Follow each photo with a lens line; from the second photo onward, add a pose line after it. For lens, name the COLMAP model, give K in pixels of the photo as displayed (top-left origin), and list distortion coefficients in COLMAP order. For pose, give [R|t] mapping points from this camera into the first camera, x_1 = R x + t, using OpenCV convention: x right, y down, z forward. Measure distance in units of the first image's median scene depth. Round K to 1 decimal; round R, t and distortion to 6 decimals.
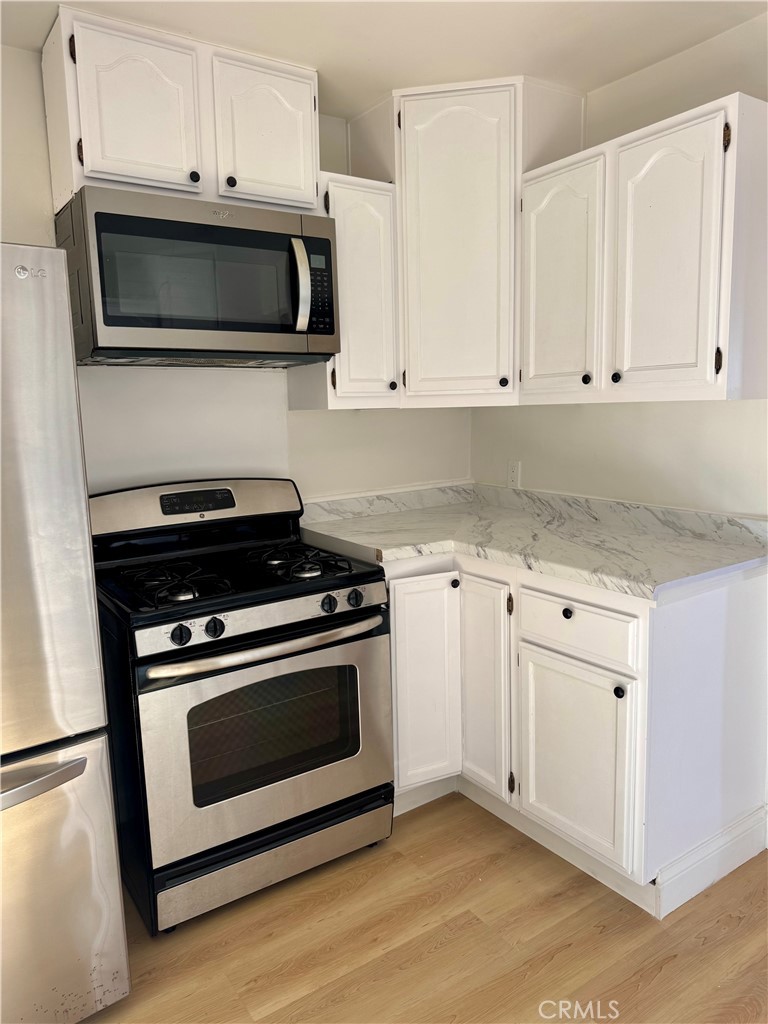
lens RADIAL K [[718.8, 0, 384.0], [0, 718.8, 512.0], [0, 0, 1]] dist [0.088610, -0.119101]
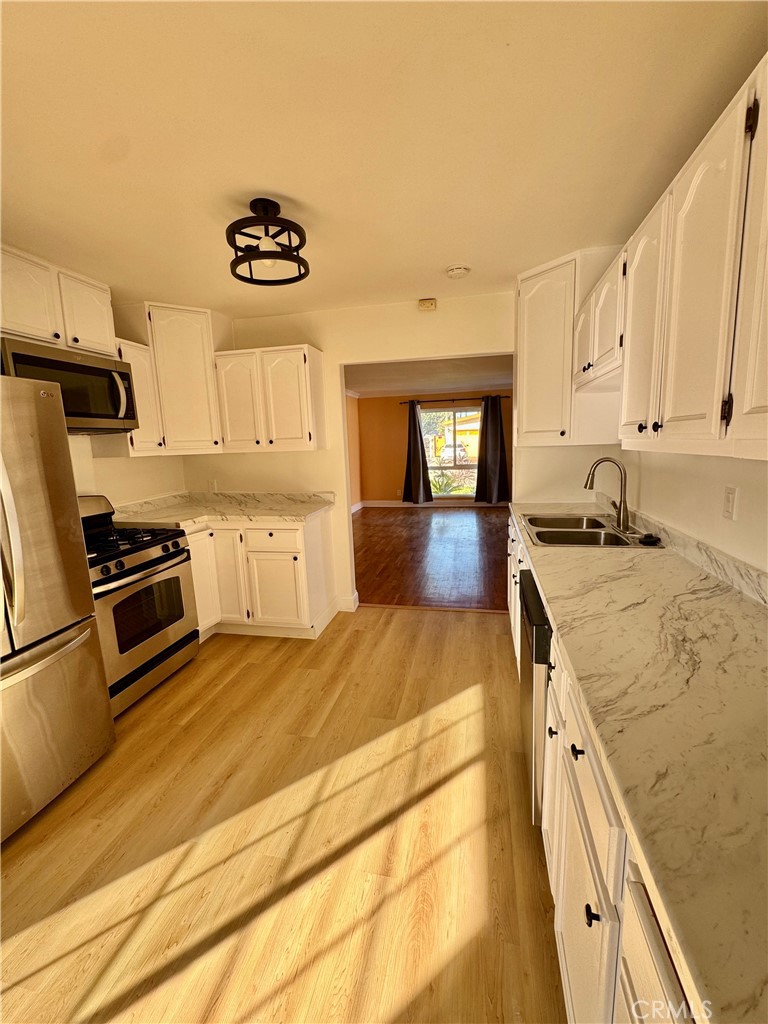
lens RADIAL K [[414.4, 0, 384.0], [0, 414.4, 512.0], [0, 0, 1]] dist [0.001417, 0.000614]
pose [[0.726037, -0.115834, 0.677830, -0.388864], [0.117107, 0.992139, 0.044111, 0.038595], [-0.677611, 0.047353, 0.733895, -0.305550]]
